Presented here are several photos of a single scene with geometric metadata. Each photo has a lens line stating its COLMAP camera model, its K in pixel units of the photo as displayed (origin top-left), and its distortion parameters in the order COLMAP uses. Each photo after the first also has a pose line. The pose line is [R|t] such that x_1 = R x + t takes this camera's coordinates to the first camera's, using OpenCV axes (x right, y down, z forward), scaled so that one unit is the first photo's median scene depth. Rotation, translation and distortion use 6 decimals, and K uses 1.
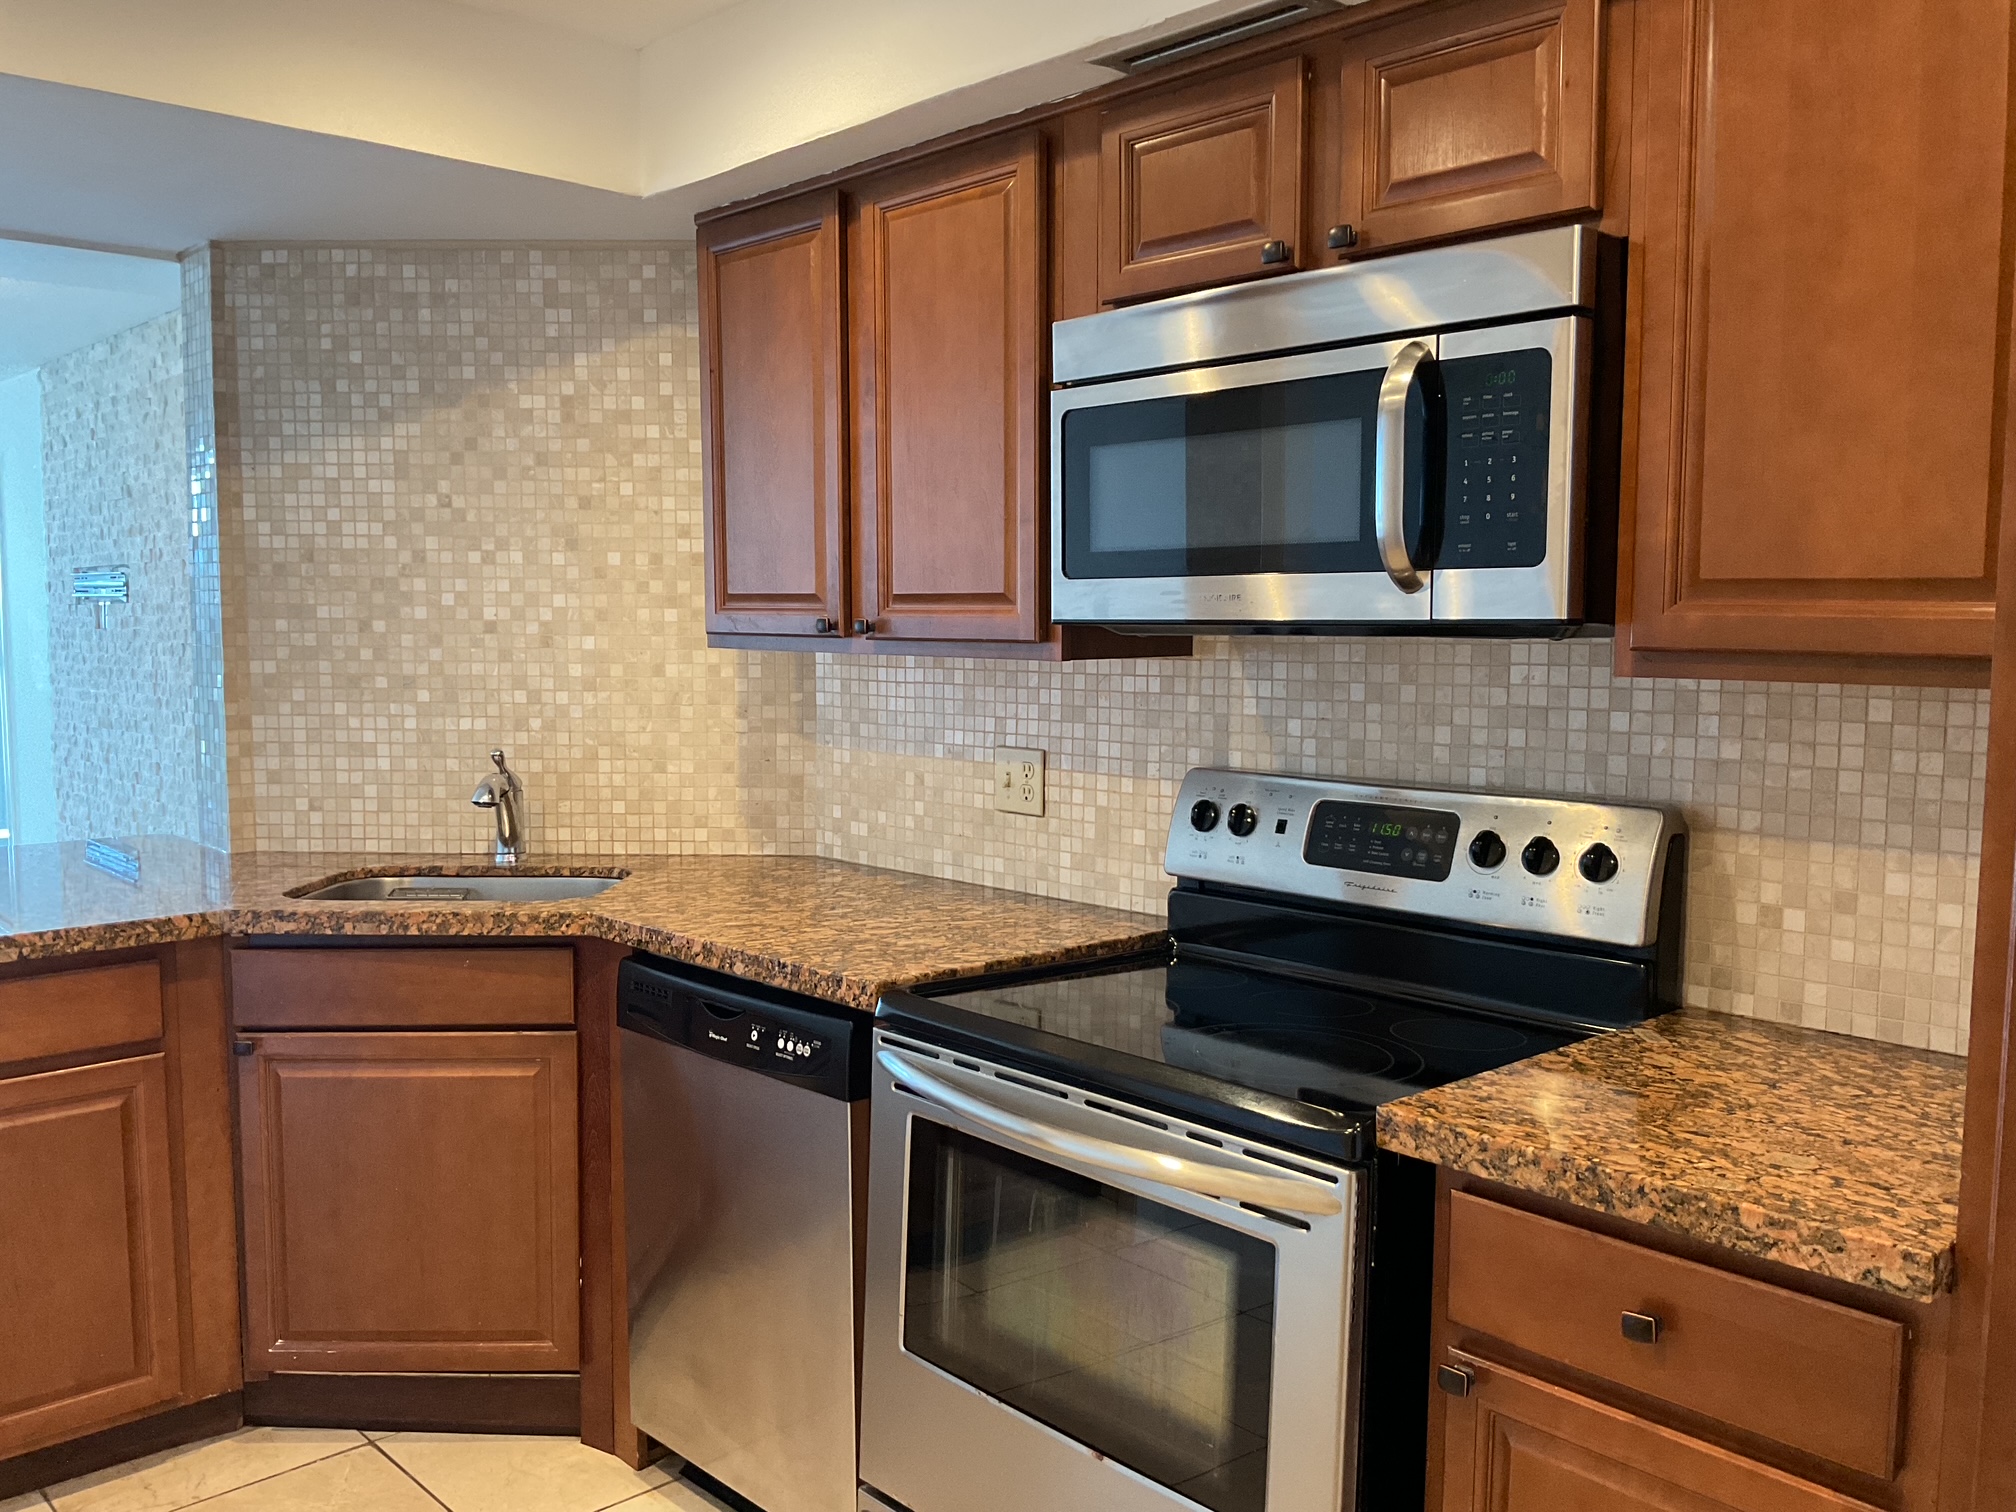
lens RADIAL K [[1663.8, 0, 1006.0], [0, 1663.8, 759.3], [0, 0, 1]] dist [0.086848, -0.173953]
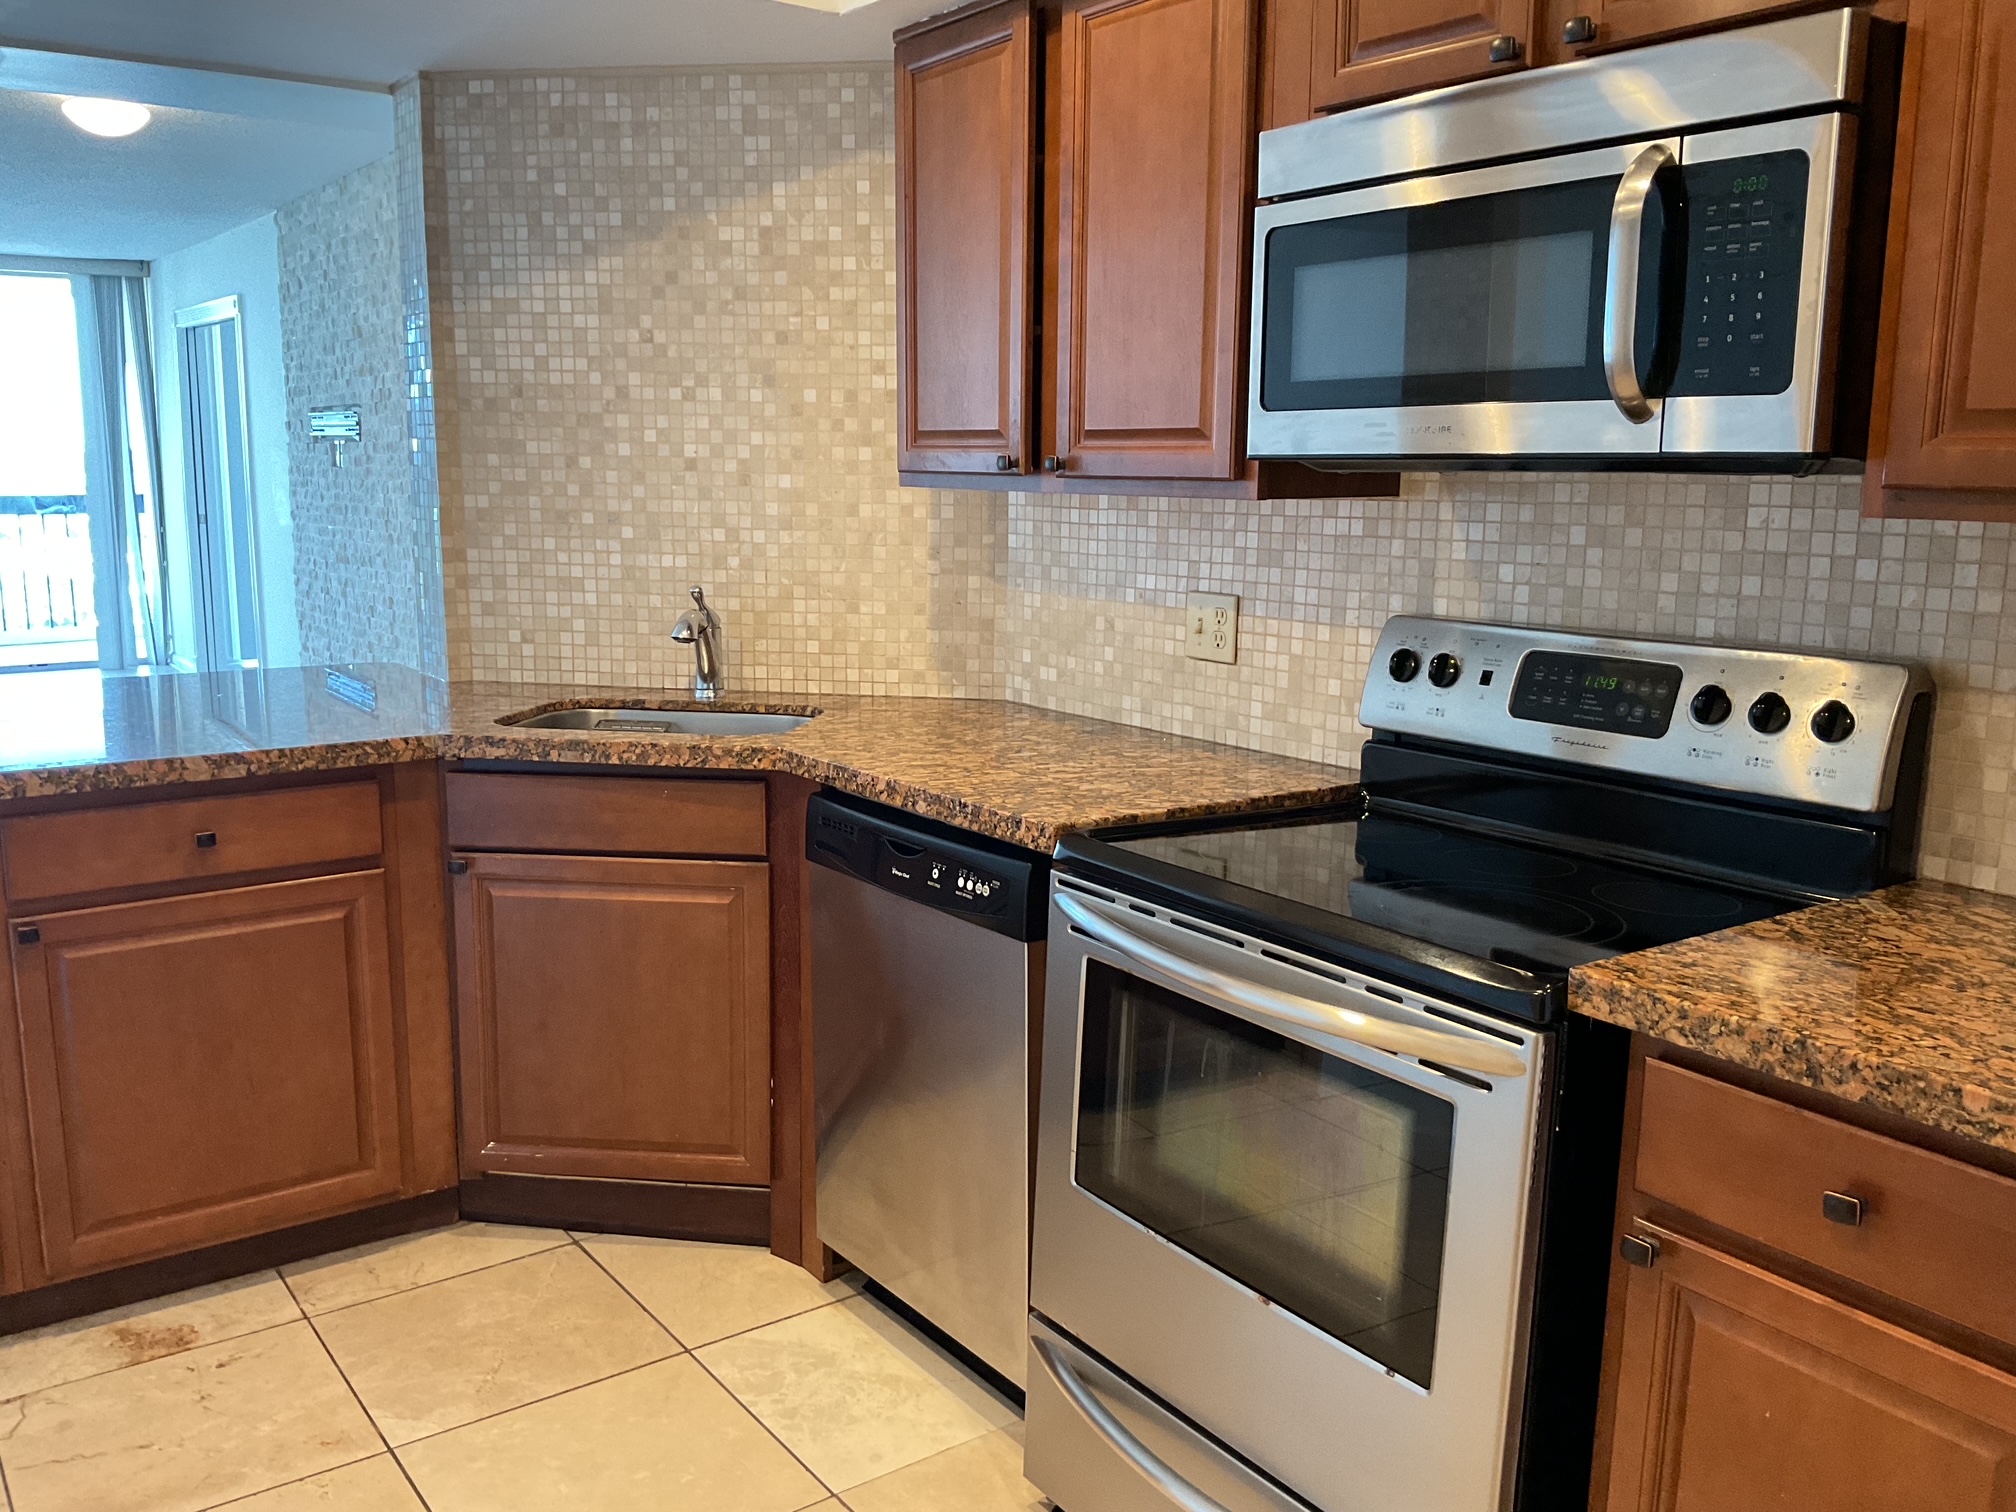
lens RADIAL K [[1663.8, 0, 1004.3], [0, 1663.8, 762.3], [0, 0, 1]] dist [0.086848, -0.173953]
pose [[0.992109, 0.030069, -0.121721, 0.010104], [-0.019152, 0.995769, 0.089879, 0.007474], [0.123908, -0.086838, 0.988487, 0.018589]]
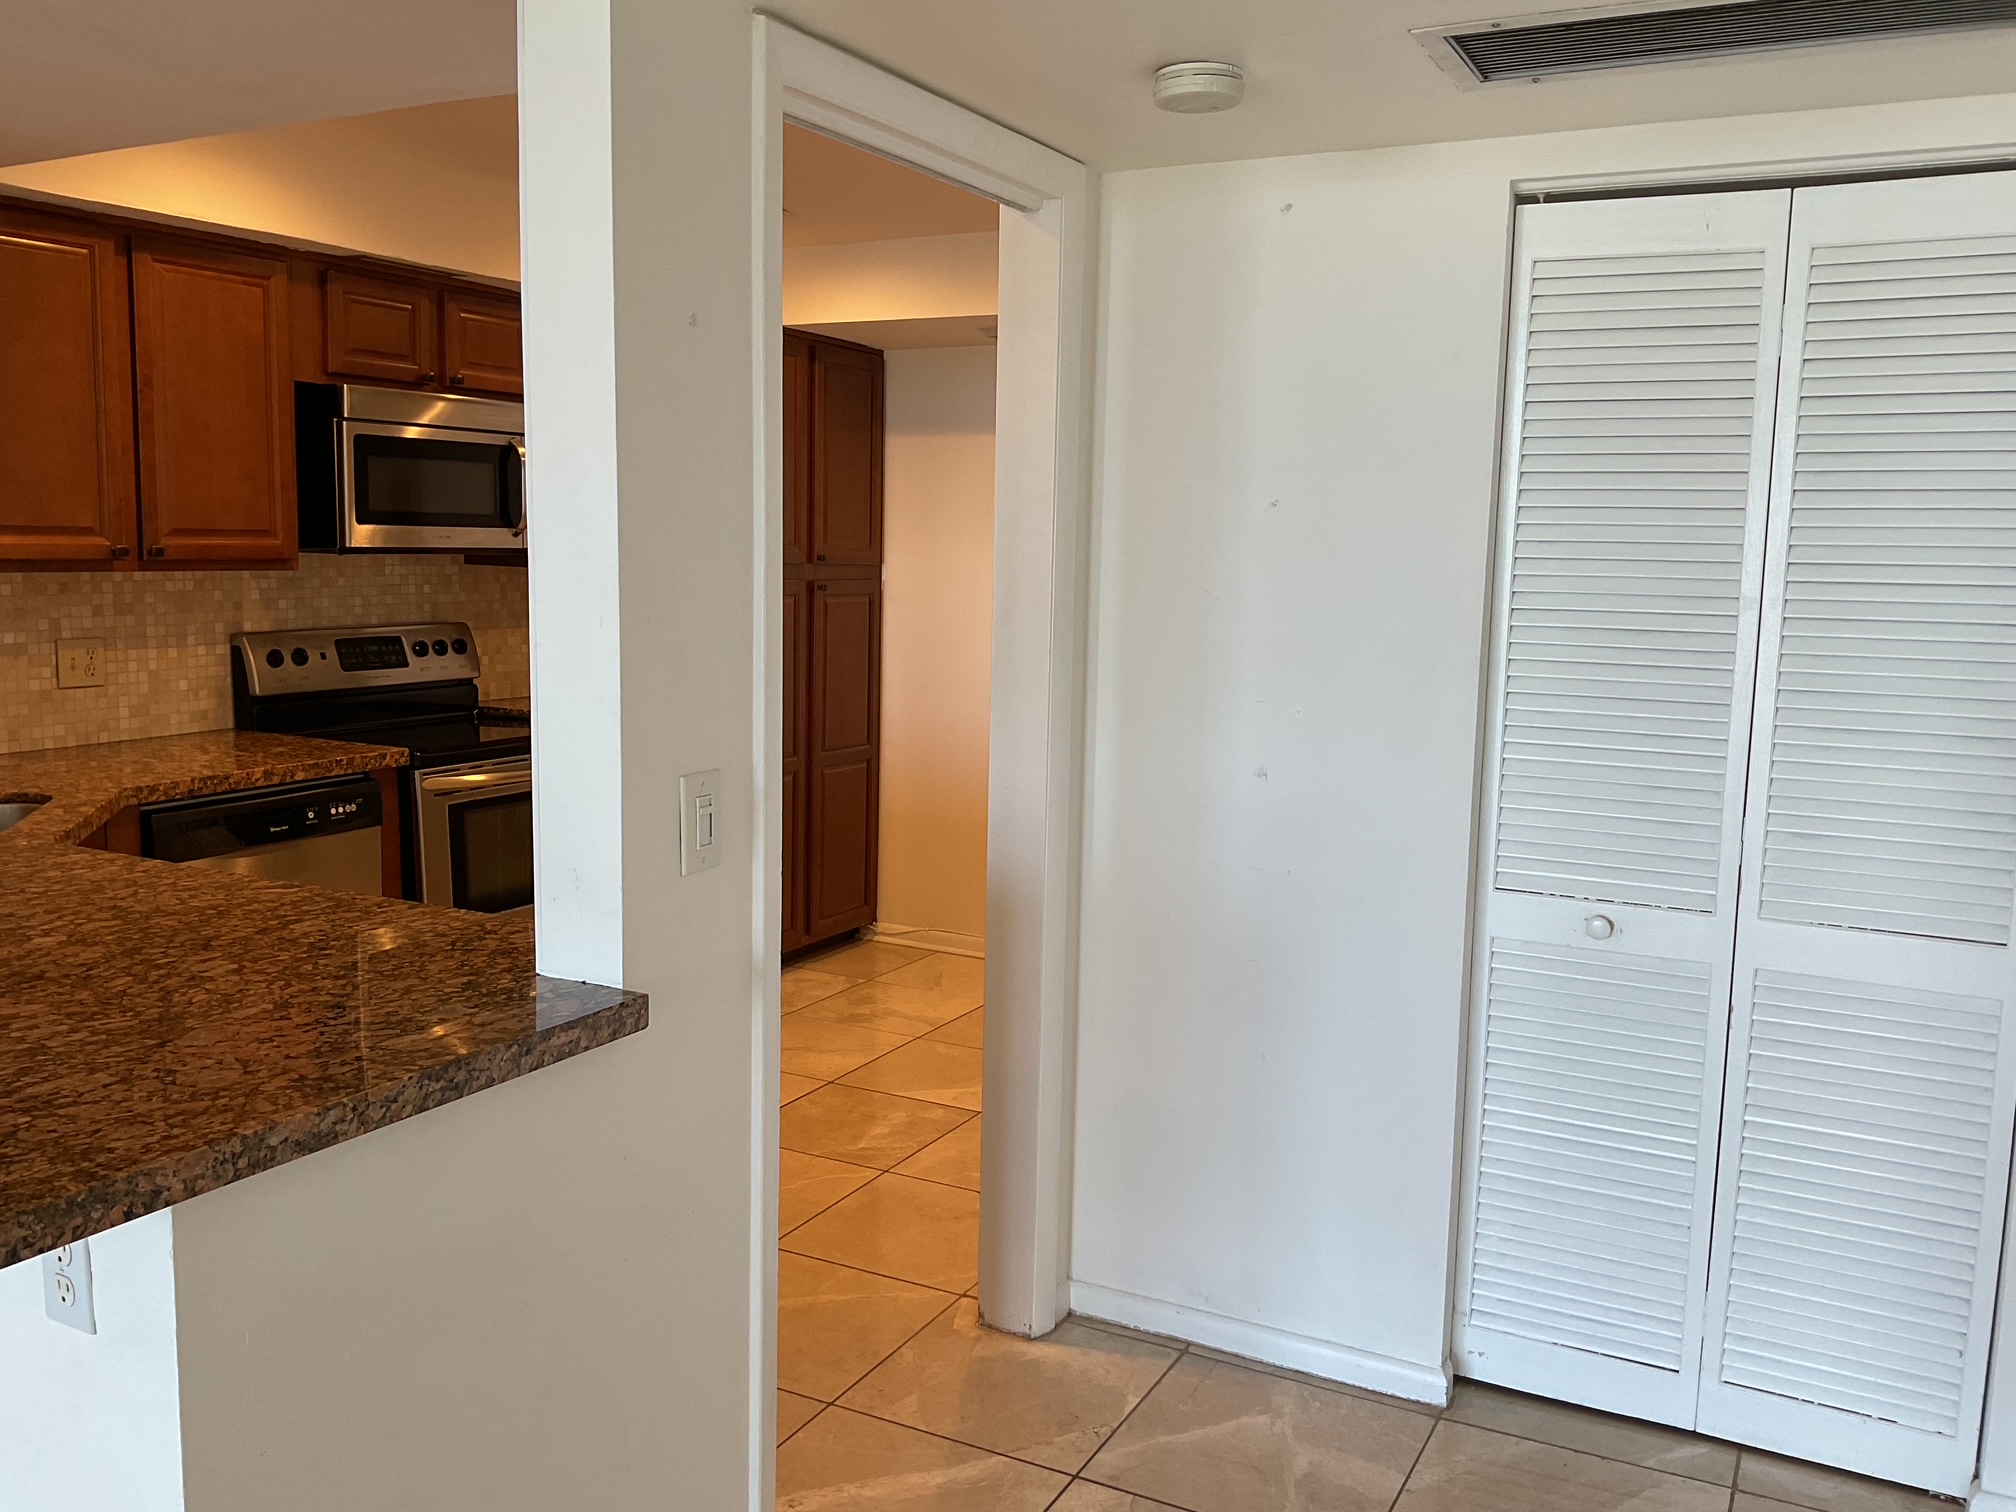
lens RADIAL K [[1663.8, 0, 1009.5], [0, 1663.8, 756.4], [0, 0, 1]] dist [0.086848, -0.173953]
pose [[-0.330567, -0.132968, 0.934369, -1.788947], [0.060184, 0.985041, 0.161471, -0.102210], [-0.941862, 0.109611, -0.317620, 0.849421]]
